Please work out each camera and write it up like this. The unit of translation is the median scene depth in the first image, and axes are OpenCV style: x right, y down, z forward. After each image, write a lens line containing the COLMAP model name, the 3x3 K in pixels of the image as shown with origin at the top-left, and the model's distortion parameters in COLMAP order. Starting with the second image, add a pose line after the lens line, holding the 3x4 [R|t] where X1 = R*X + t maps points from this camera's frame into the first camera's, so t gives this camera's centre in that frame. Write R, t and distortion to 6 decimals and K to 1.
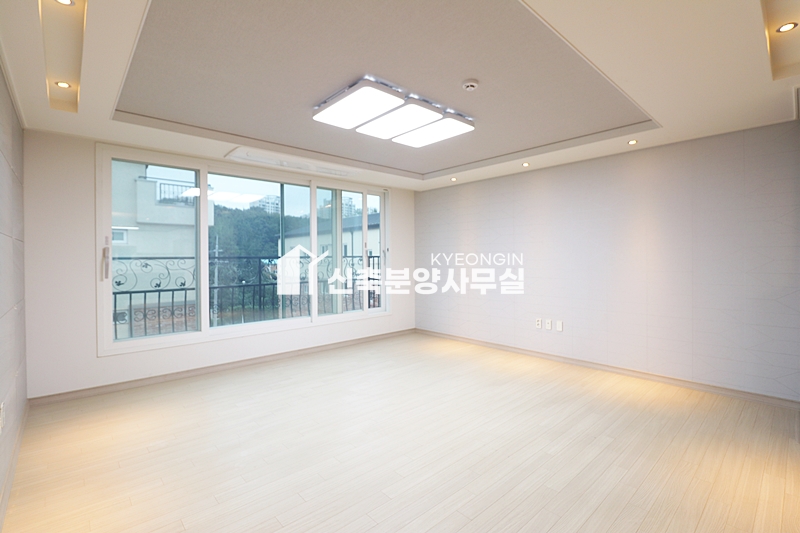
lens RADIAL K [[371.0, 0, 405.5], [0, 371.0, 259.8], [0, 0, 1]] dist [-0.008090, -0.007639]
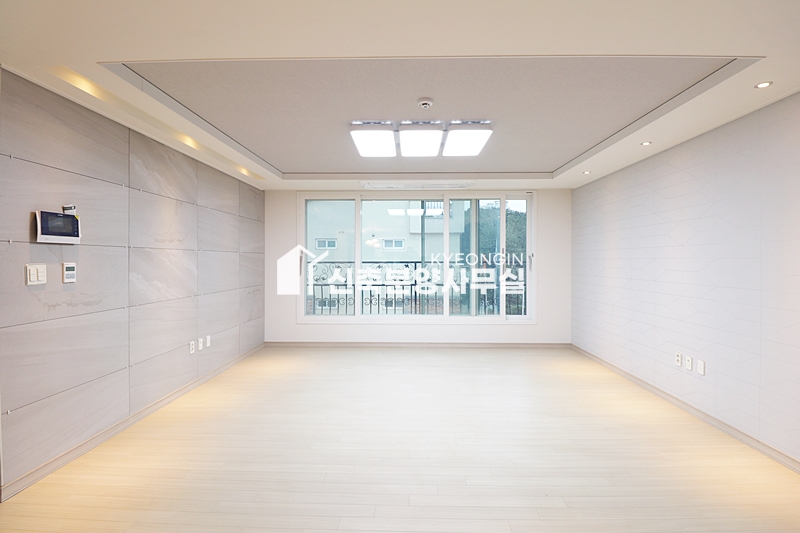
lens RADIAL K [[371.0, 0, 406.5], [0, 371.0, 262.5], [0, 0, 1]] dist [-0.008090, -0.007639]
pose [[0.723457, 0.013641, -0.690235, 0.420744], [-0.010815, 0.999906, 0.008425, -0.015799], [0.690285, 0.001370, 0.723536, 0.100665]]
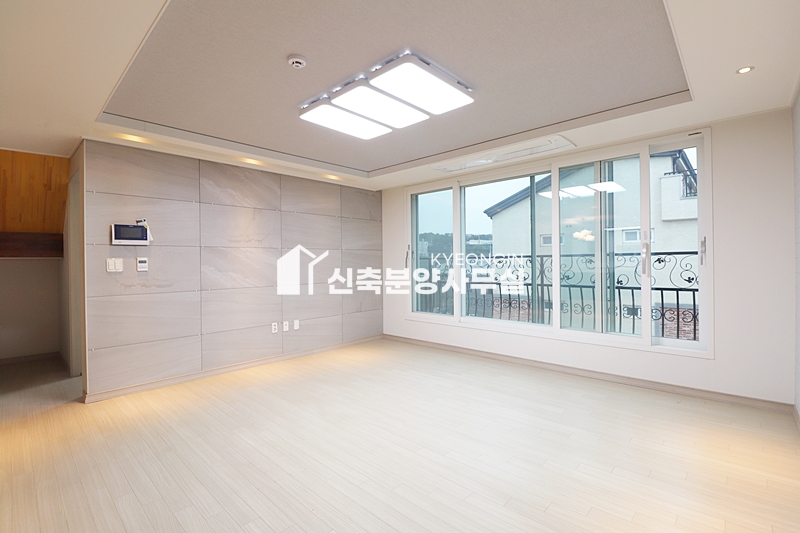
lens RADIAL K [[371.0, 0, 406.0], [0, 371.0, 263.7], [0, 0, 1]] dist [-0.008090, -0.007639]
pose [[0.077483, 0.012885, -0.996910, 0.524140], [0.006185, 0.999891, 0.013405, -0.002199], [0.996975, -0.007205, 0.077395, 0.579314]]
